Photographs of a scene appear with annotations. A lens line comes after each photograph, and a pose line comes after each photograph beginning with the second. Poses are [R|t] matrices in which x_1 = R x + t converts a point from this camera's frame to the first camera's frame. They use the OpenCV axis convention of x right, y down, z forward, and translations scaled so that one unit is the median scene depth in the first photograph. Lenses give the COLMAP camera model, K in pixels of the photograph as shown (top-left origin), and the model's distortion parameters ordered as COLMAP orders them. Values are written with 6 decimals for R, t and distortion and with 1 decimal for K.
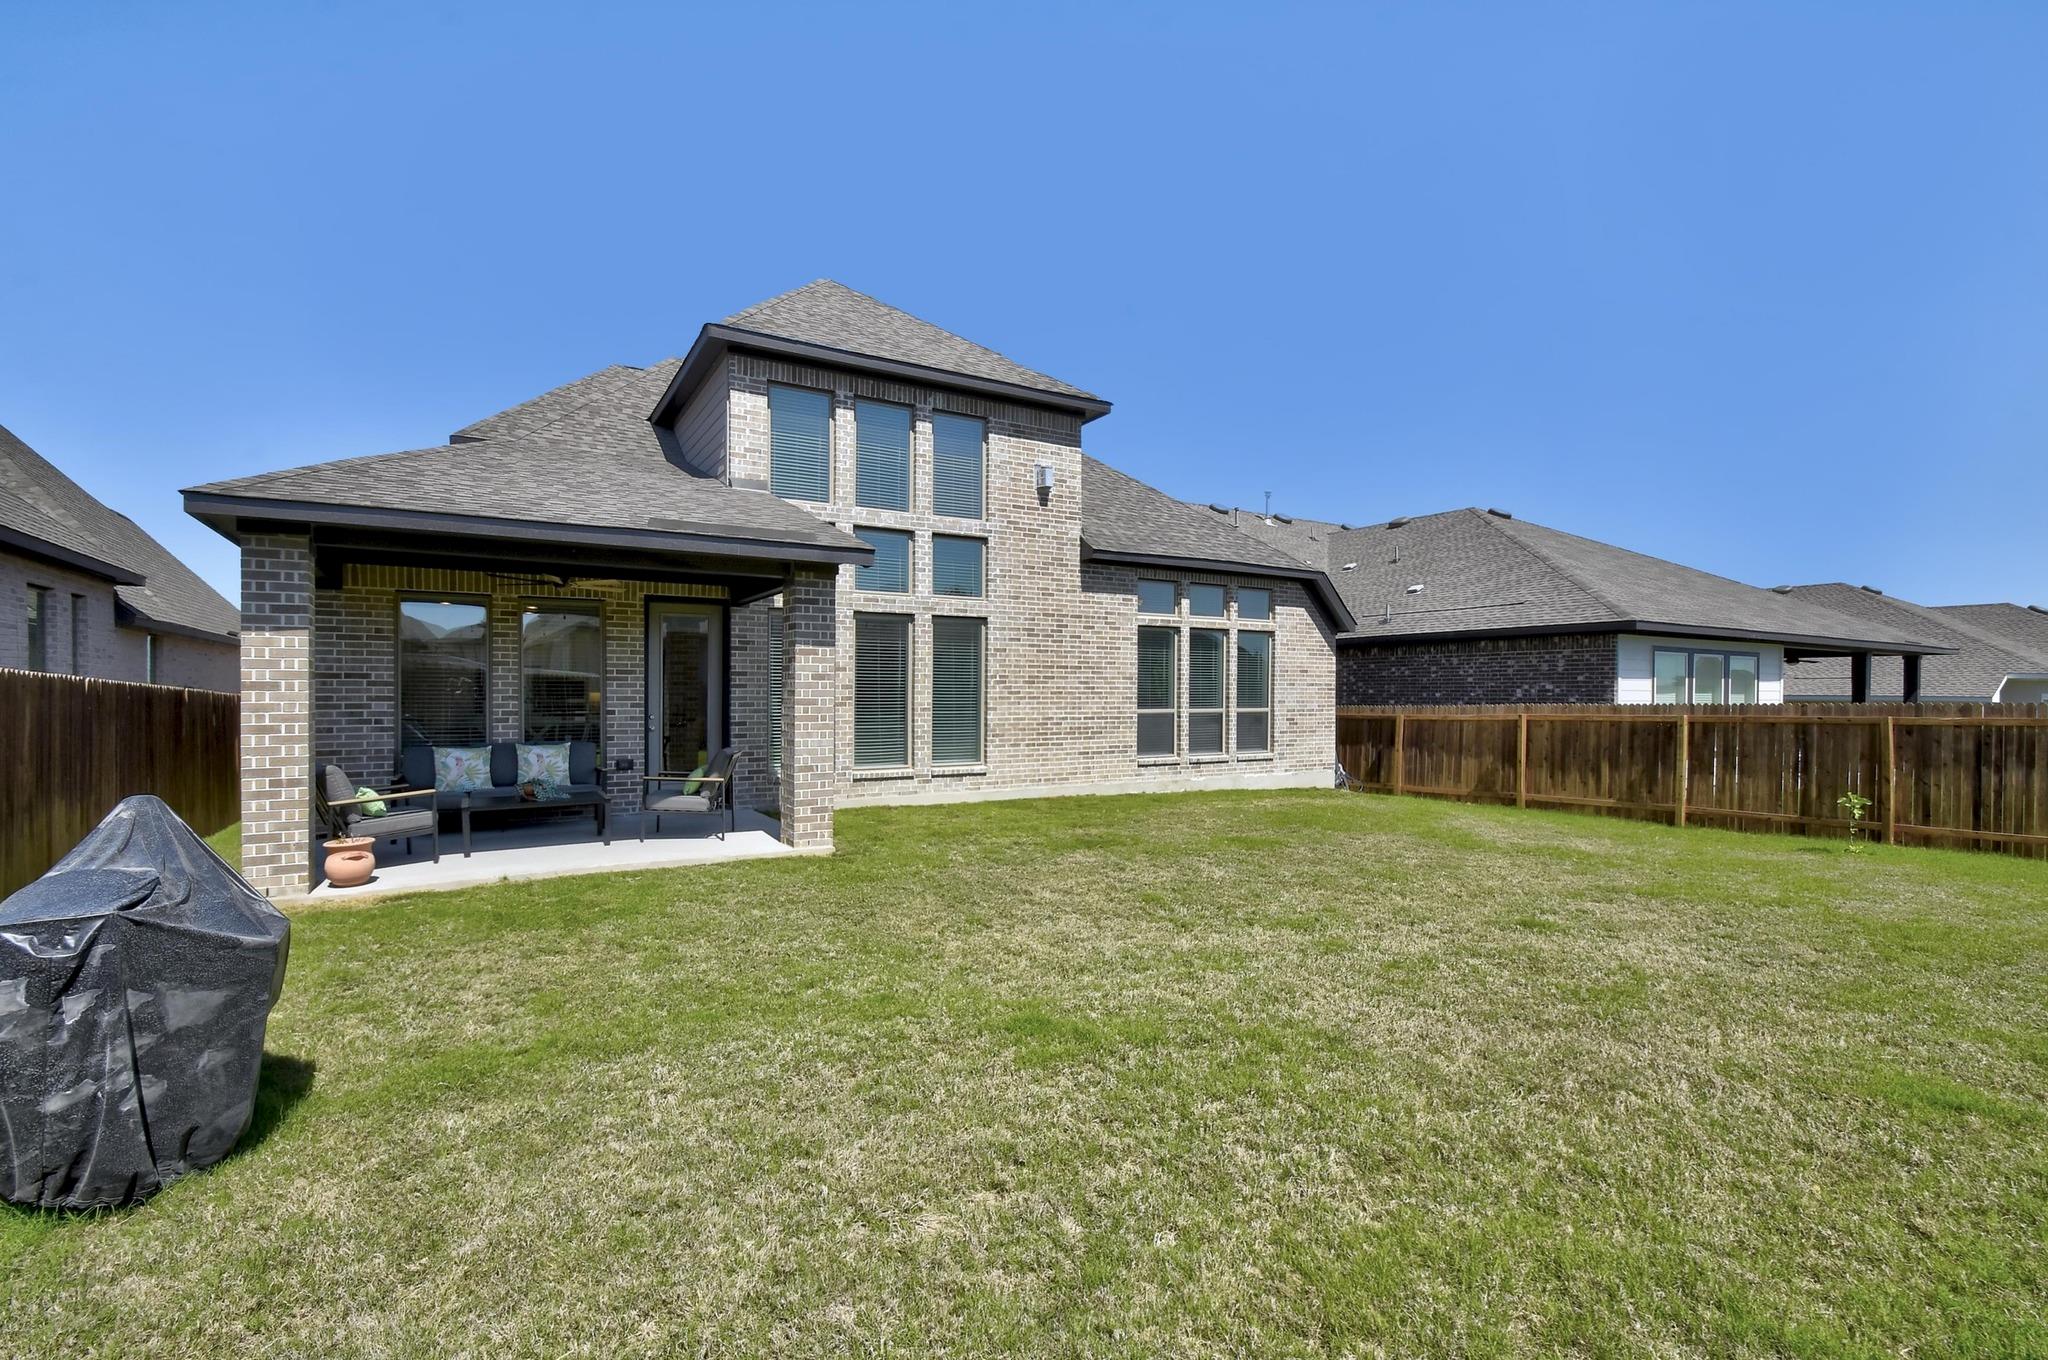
lens RADIAL K [[896.7, 0, 1014.8], [0, 896.7, 674.6], [0, 0, 1]] dist [0.000874, -0.013142]
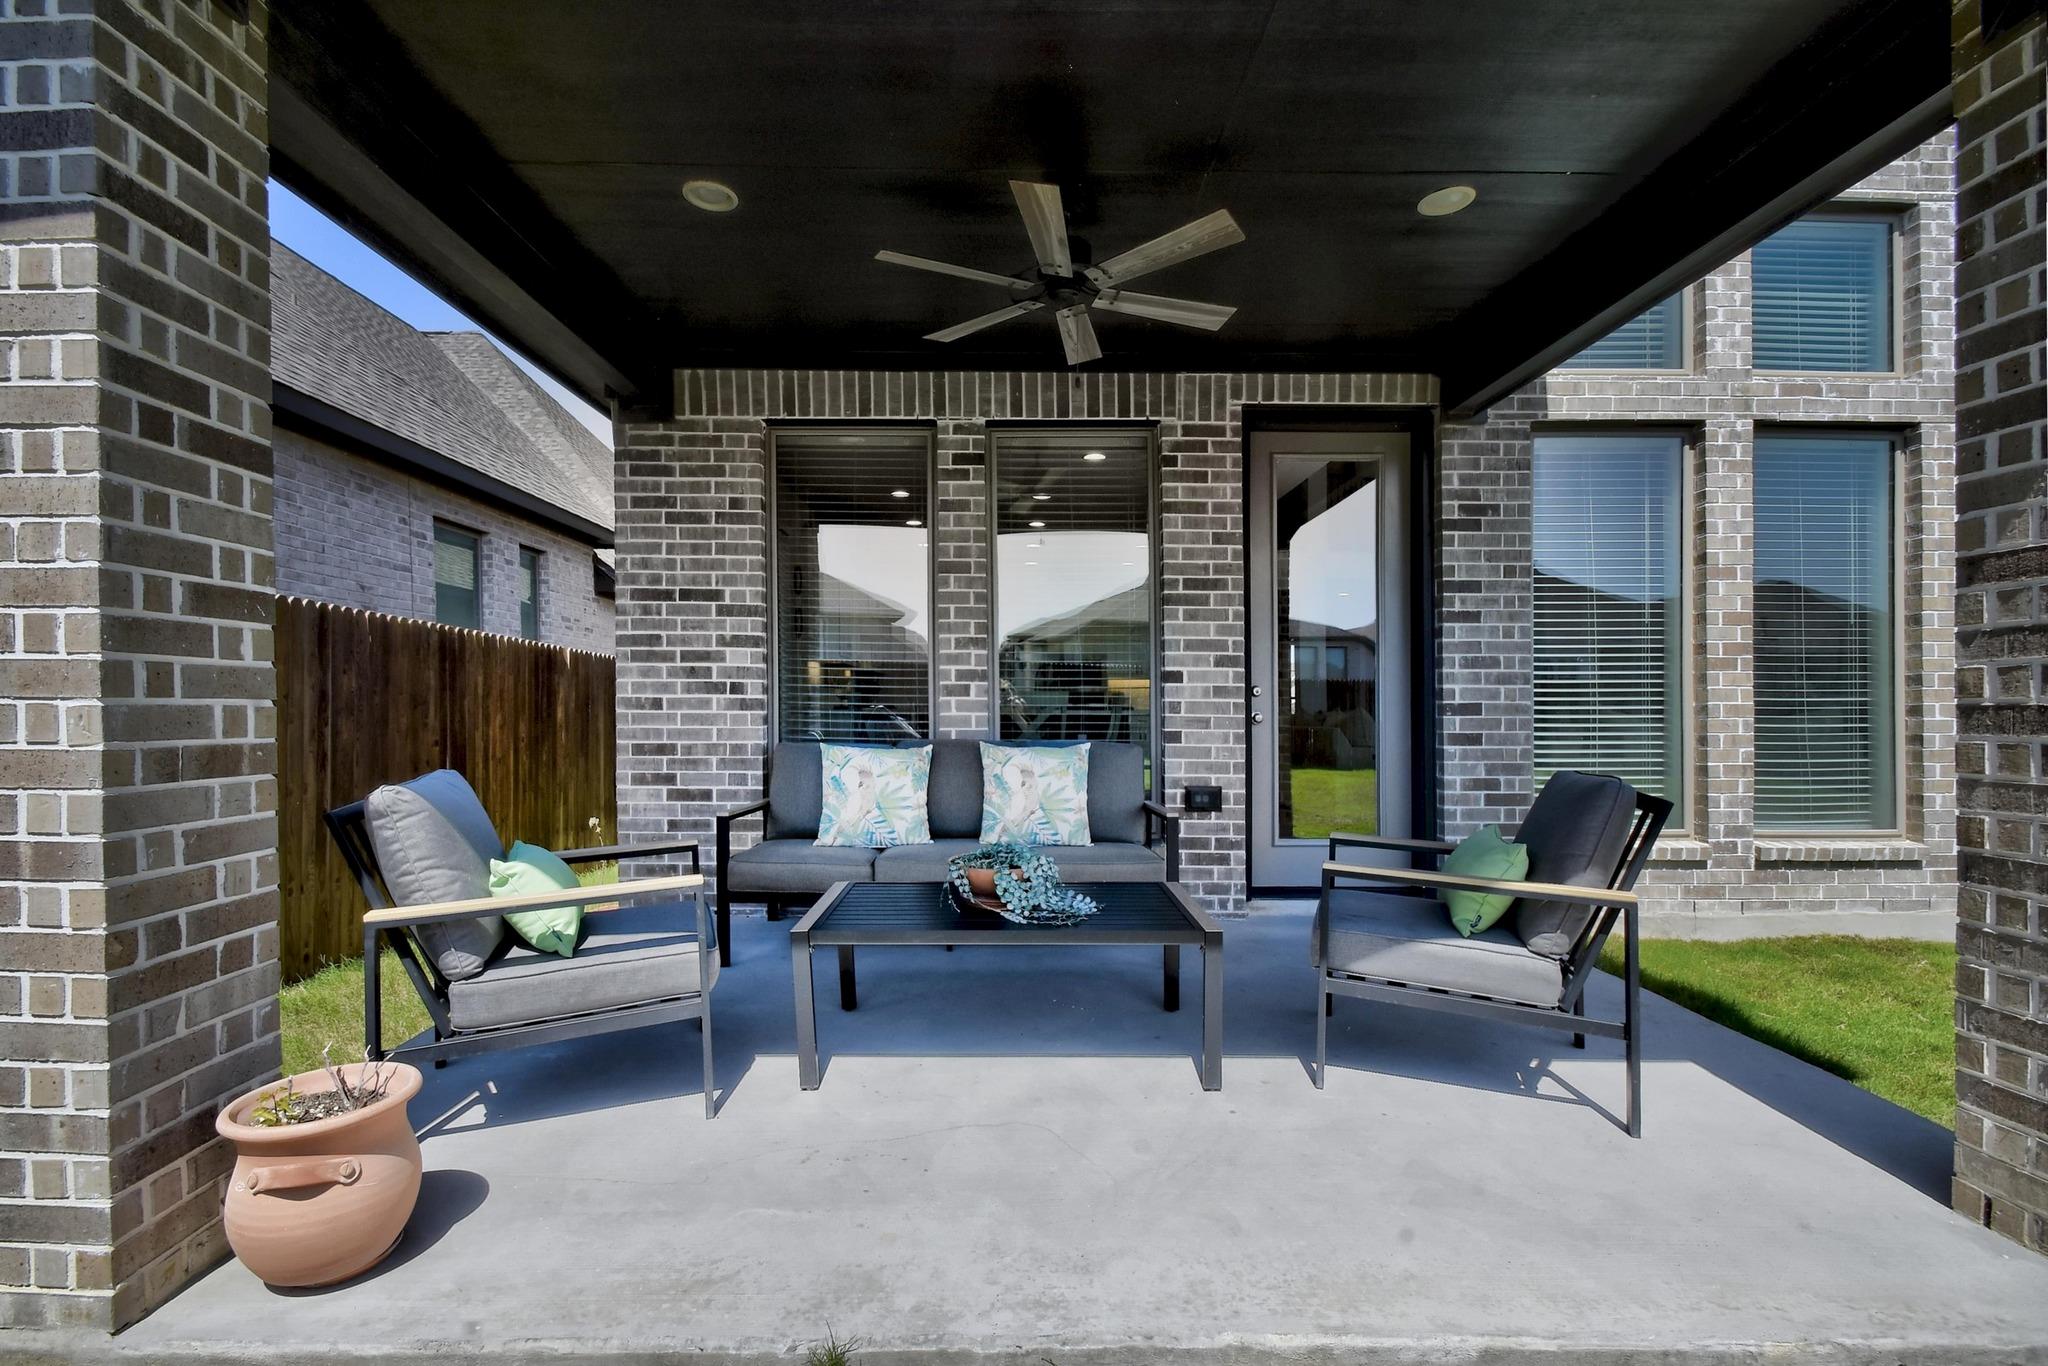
lens RADIAL K [[896.7, 0, 1014.8], [0, 896.7, 677.6], [0, 0, 1]] dist [0.000874, -0.013142]
pose [[0.863220, -0.009621, -0.504736, -0.329473], [0.003691, 0.999912, -0.012746, 0.053212], [0.504814, 0.009139, 0.863180, 0.648605]]
